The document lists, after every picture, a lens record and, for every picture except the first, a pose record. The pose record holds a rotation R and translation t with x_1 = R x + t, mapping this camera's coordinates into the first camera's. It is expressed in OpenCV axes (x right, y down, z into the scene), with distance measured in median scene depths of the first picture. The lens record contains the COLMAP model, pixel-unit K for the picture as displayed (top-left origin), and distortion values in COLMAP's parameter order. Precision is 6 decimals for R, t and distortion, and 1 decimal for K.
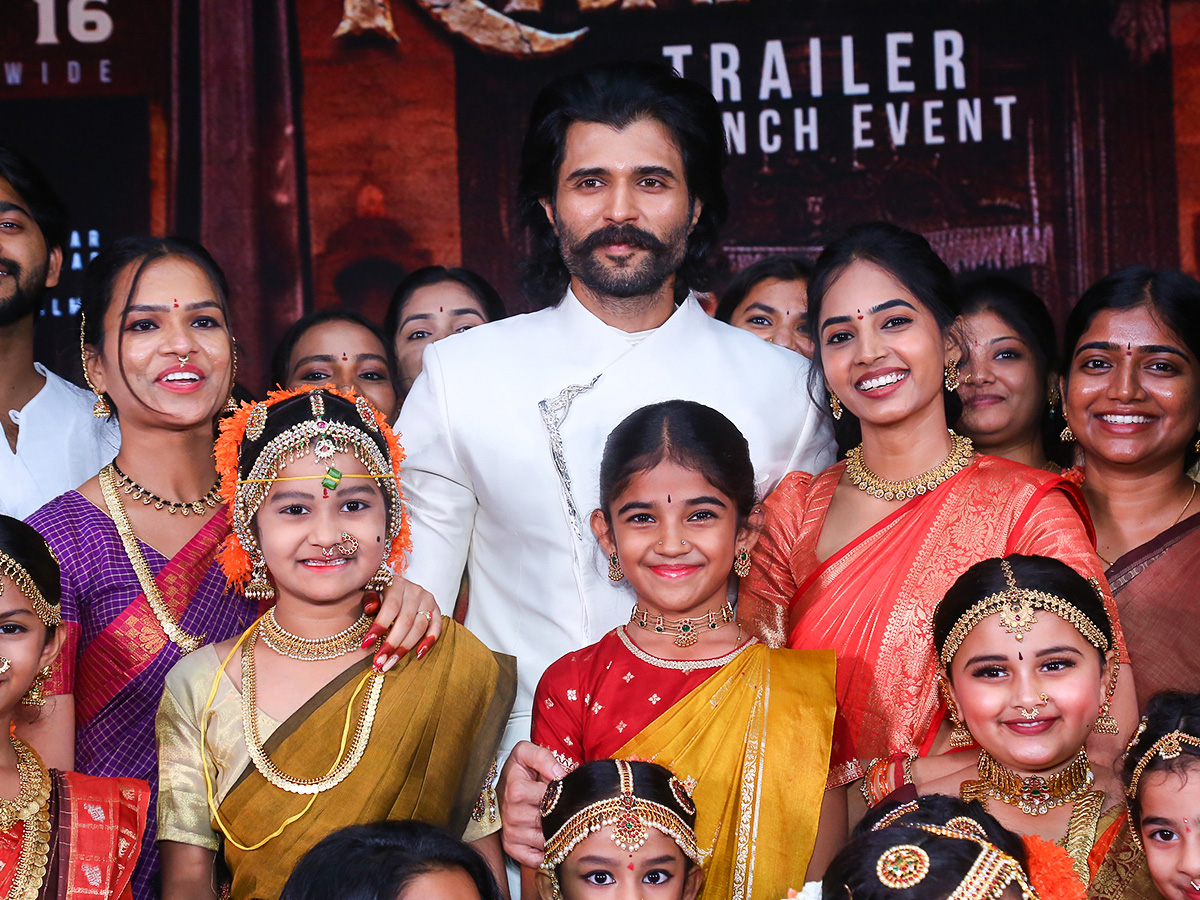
lens RADIAL K [[2372.8, 0, 600.0], [0, 2372.8, 450.0], [0, 0, 1]] dist [0.306675, -0.239589]
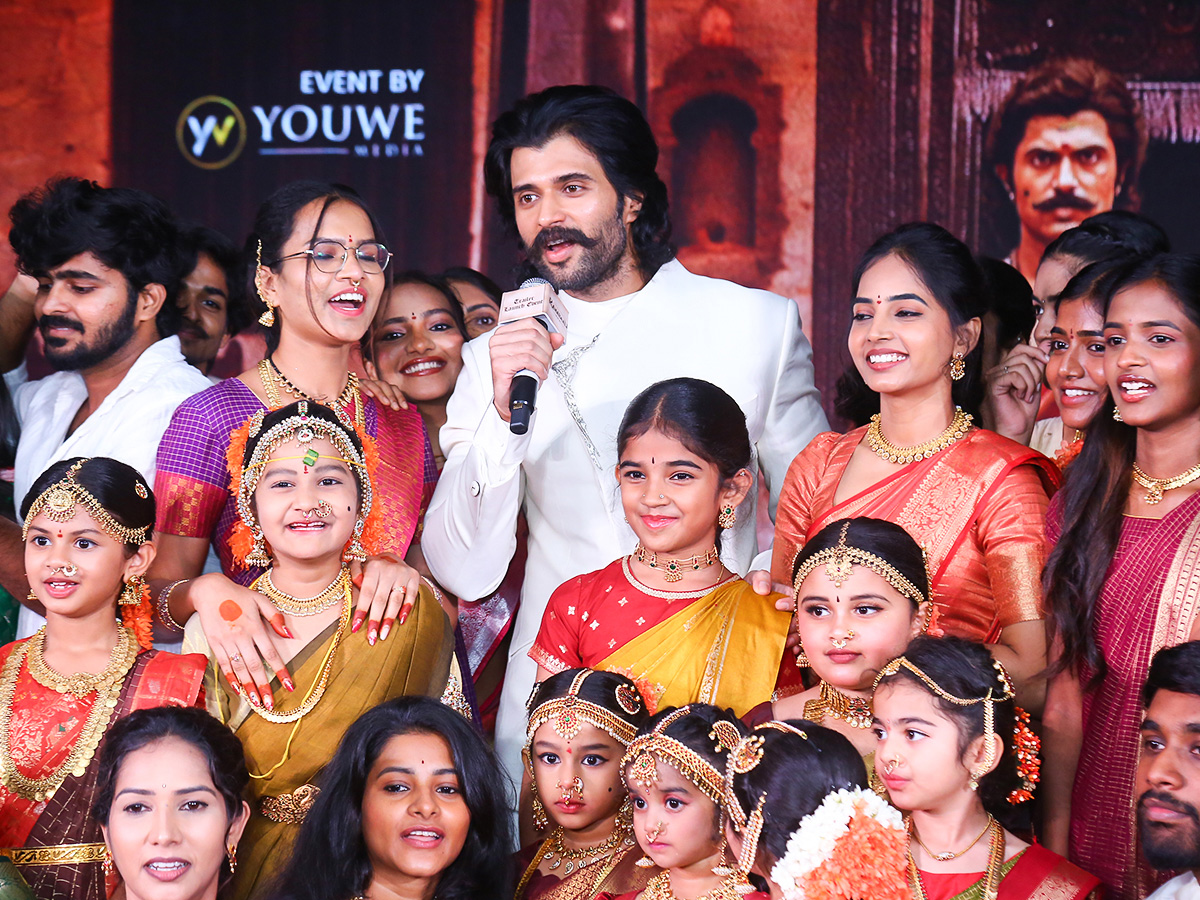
lens RADIAL K [[3572.4, 0, 600.0], [0, 3572.4, 450.0], [0, 0, 1]] dist [0.786470, -0.472365]
pose [[0.976907, 0.037758, -0.210300, 0.146442], [-0.023414, 0.997252, 0.070286, -0.042879], [0.212376, -0.063739, 0.975107, -0.301294]]
